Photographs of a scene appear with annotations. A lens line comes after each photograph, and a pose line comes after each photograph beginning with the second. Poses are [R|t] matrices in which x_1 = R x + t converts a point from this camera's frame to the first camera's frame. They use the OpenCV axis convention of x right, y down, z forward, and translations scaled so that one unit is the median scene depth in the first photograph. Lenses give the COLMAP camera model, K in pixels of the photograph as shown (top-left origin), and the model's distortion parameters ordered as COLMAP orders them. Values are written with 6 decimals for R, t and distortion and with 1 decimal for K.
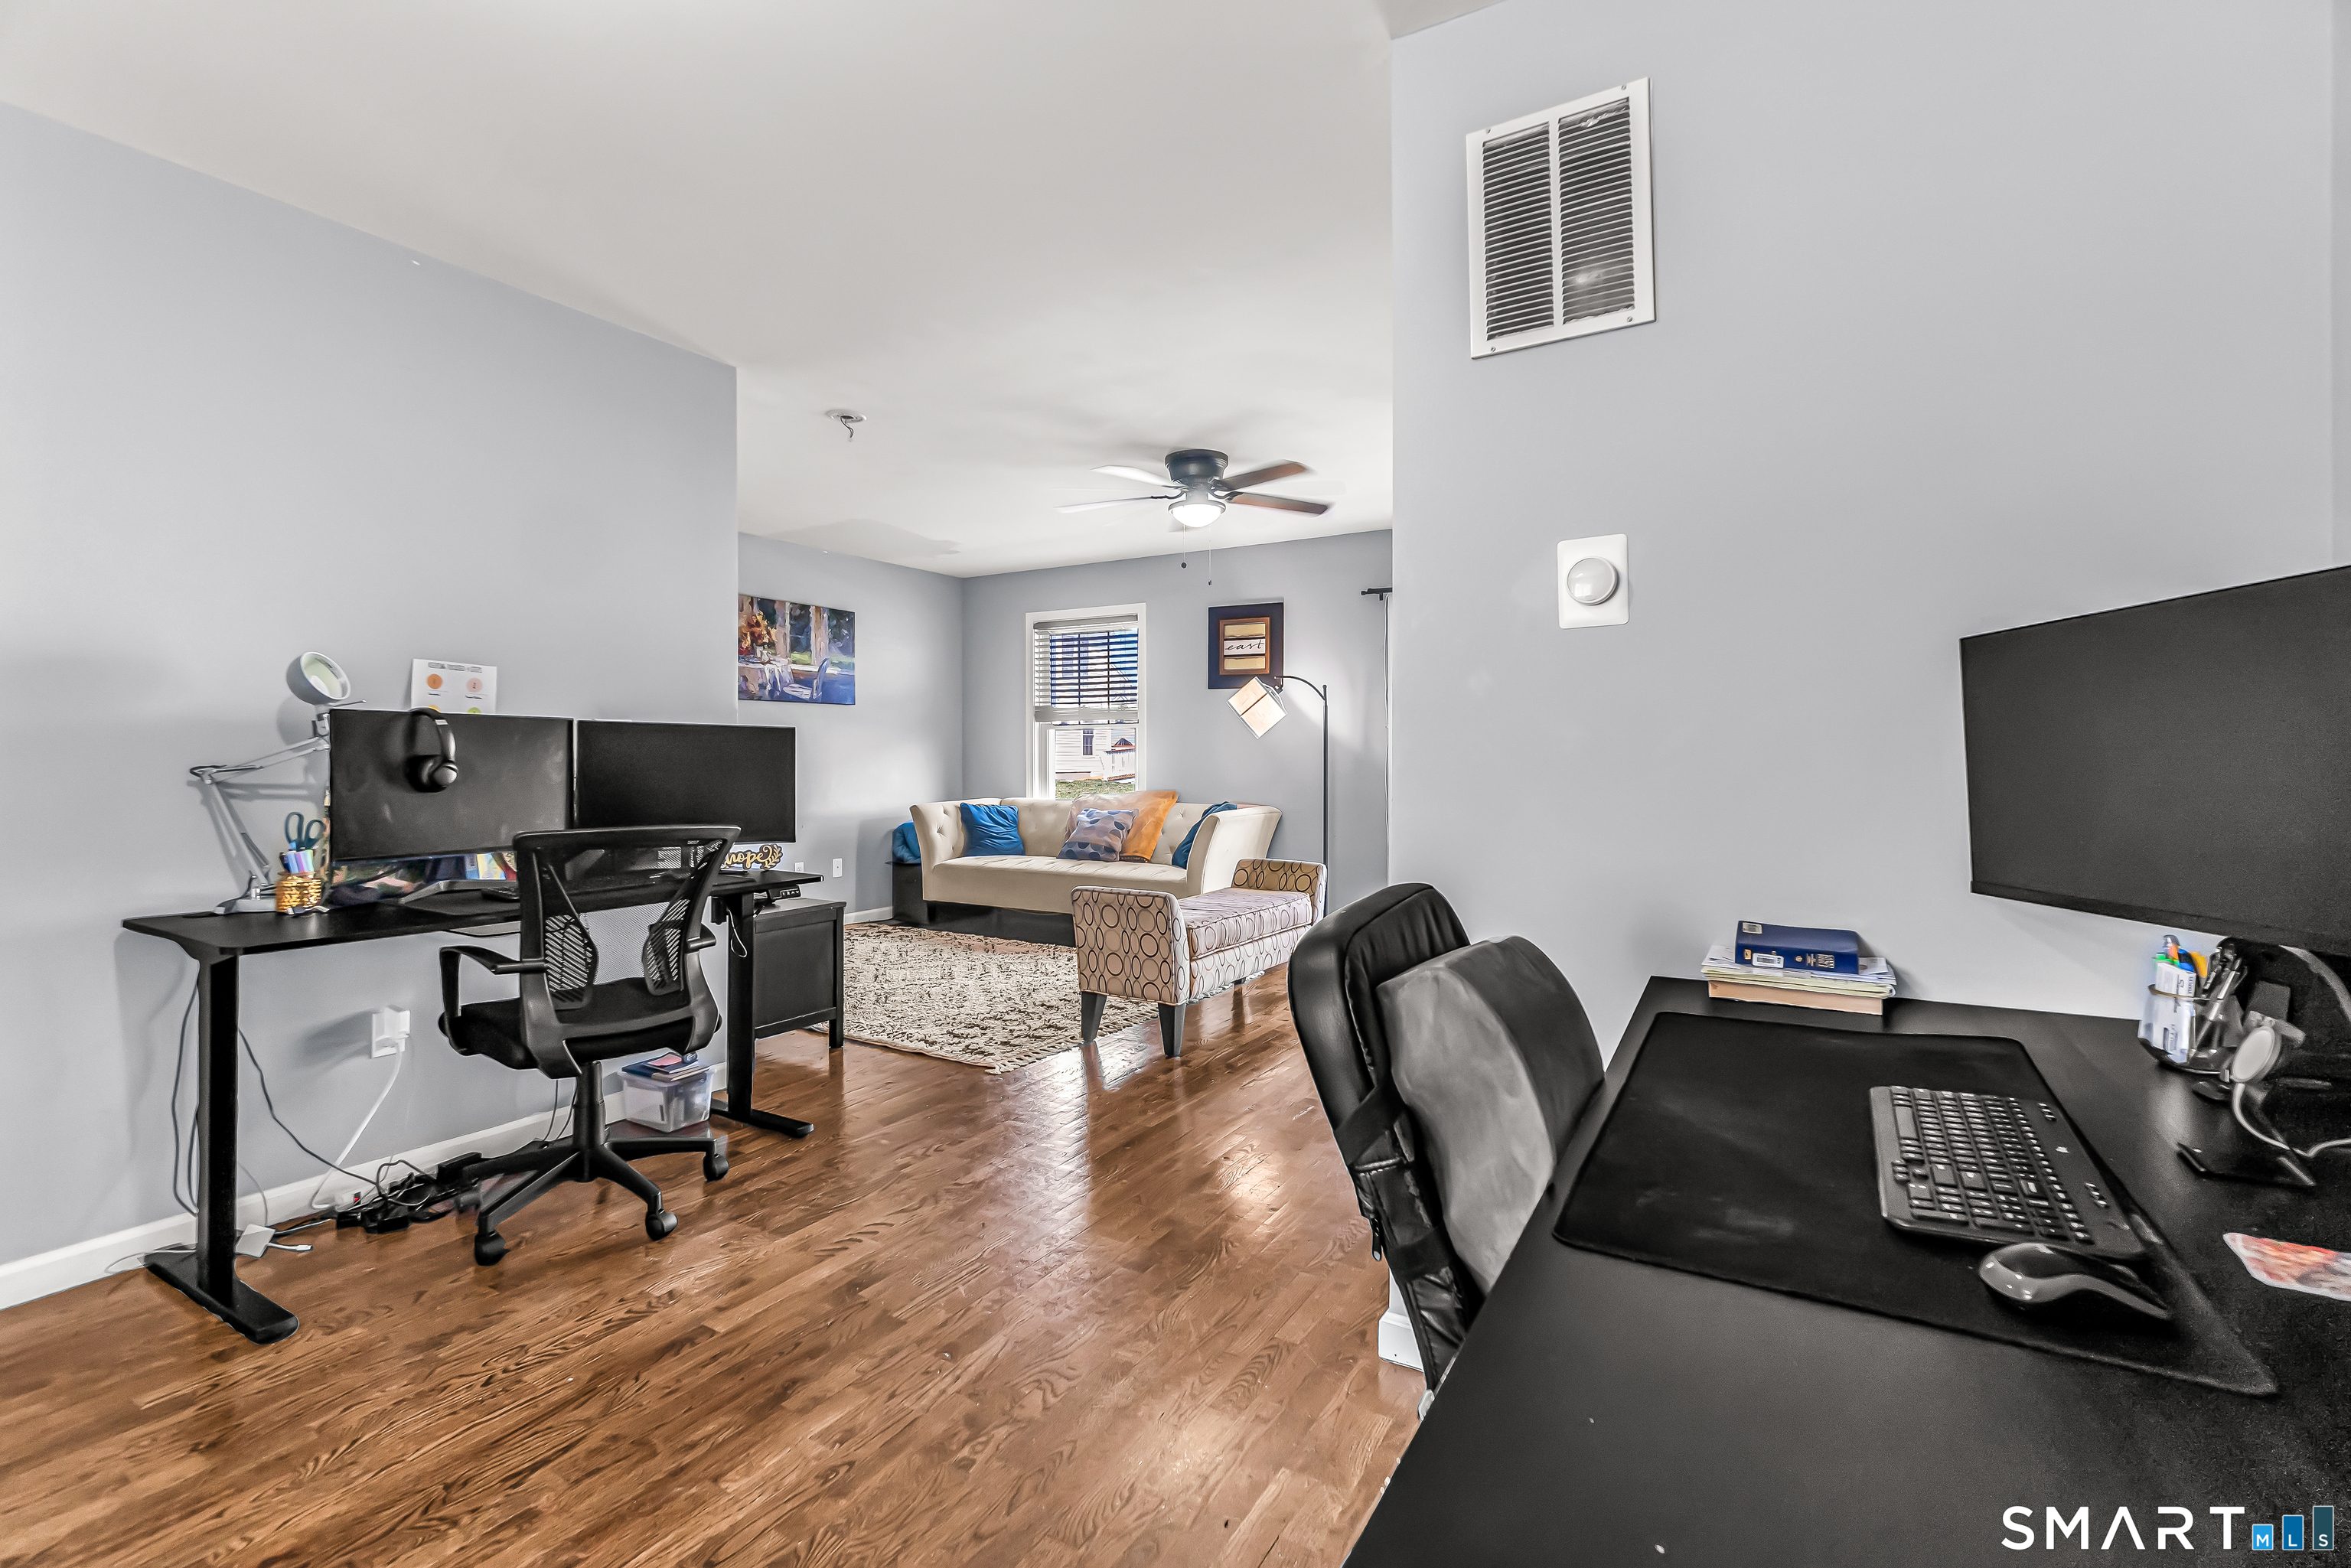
lens RADIAL K [[1041.7, 0, 1185.5], [0, 1041.7, 758.8], [0, 0, 1]] dist [-0.002569, -0.000700]
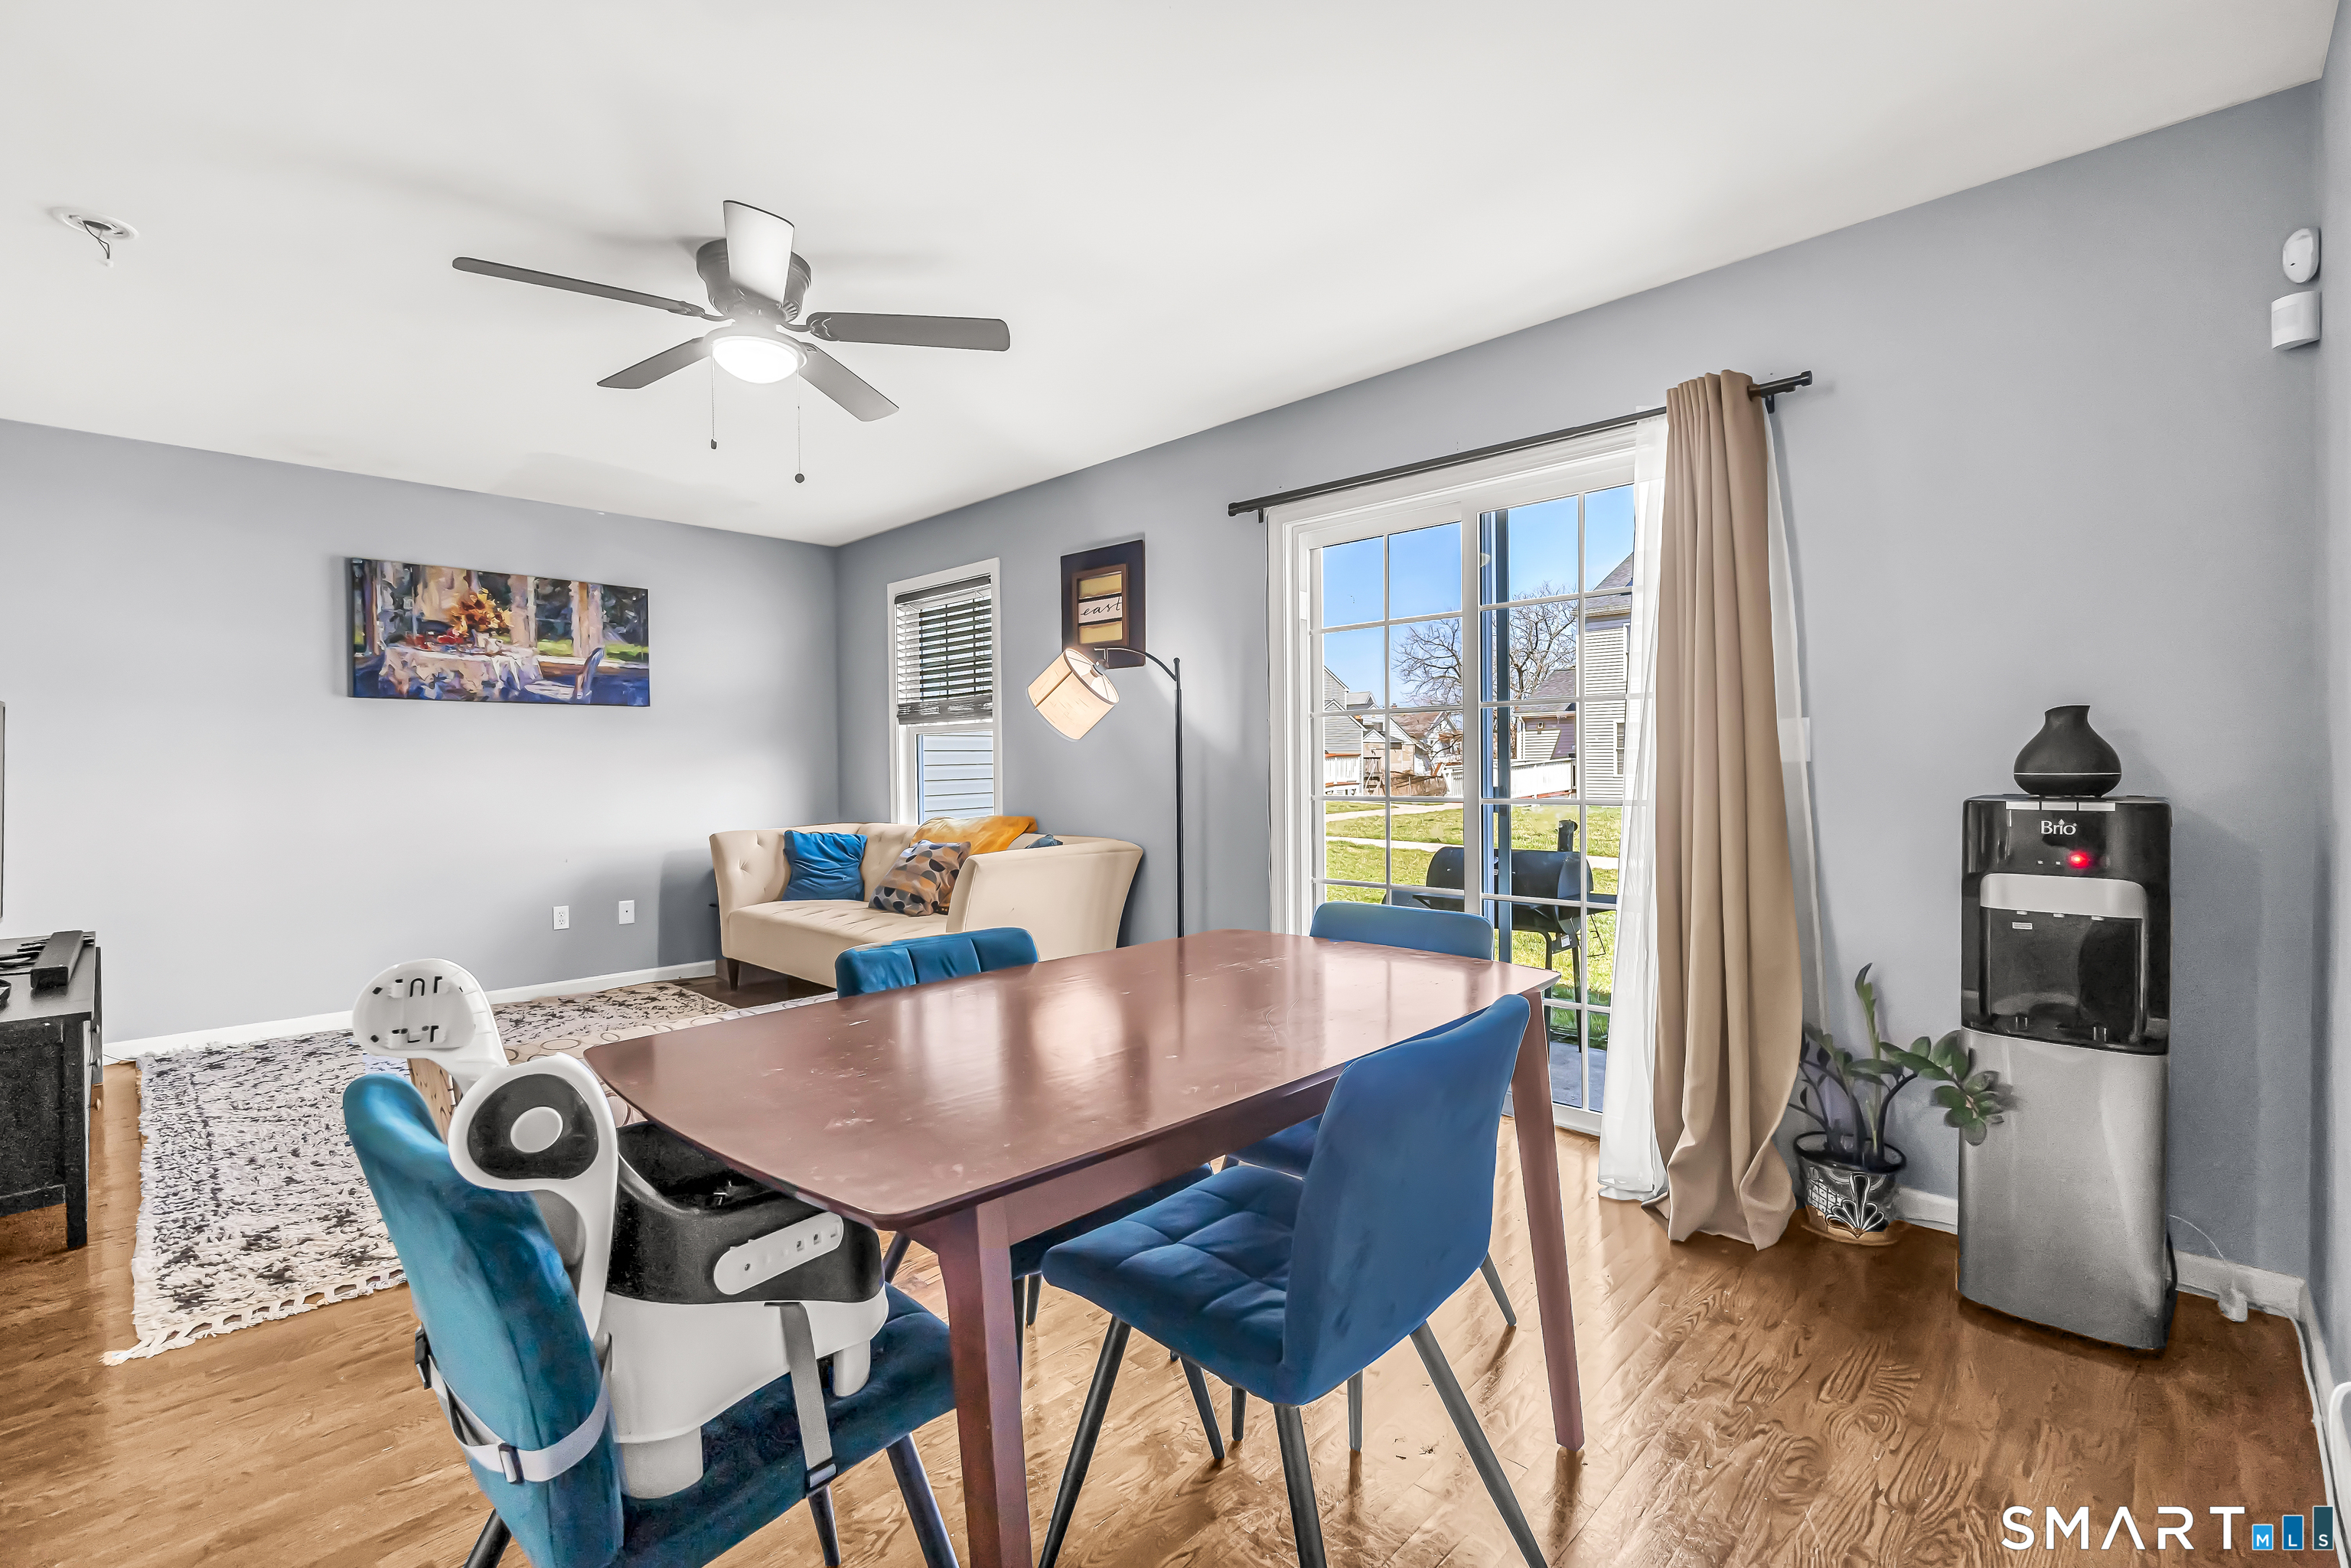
lens RADIAL K [[1041.7, 0, 1178.8], [0, 1041.7, 776.3], [0, 0, 1]] dist [-0.002569, -0.000700]
pose [[0.968796, -0.004637, -0.247817, 0.283136], [0.006853, 0.999944, 0.008081, -0.002266], [0.247765, -0.009527, 0.968773, 0.350462]]
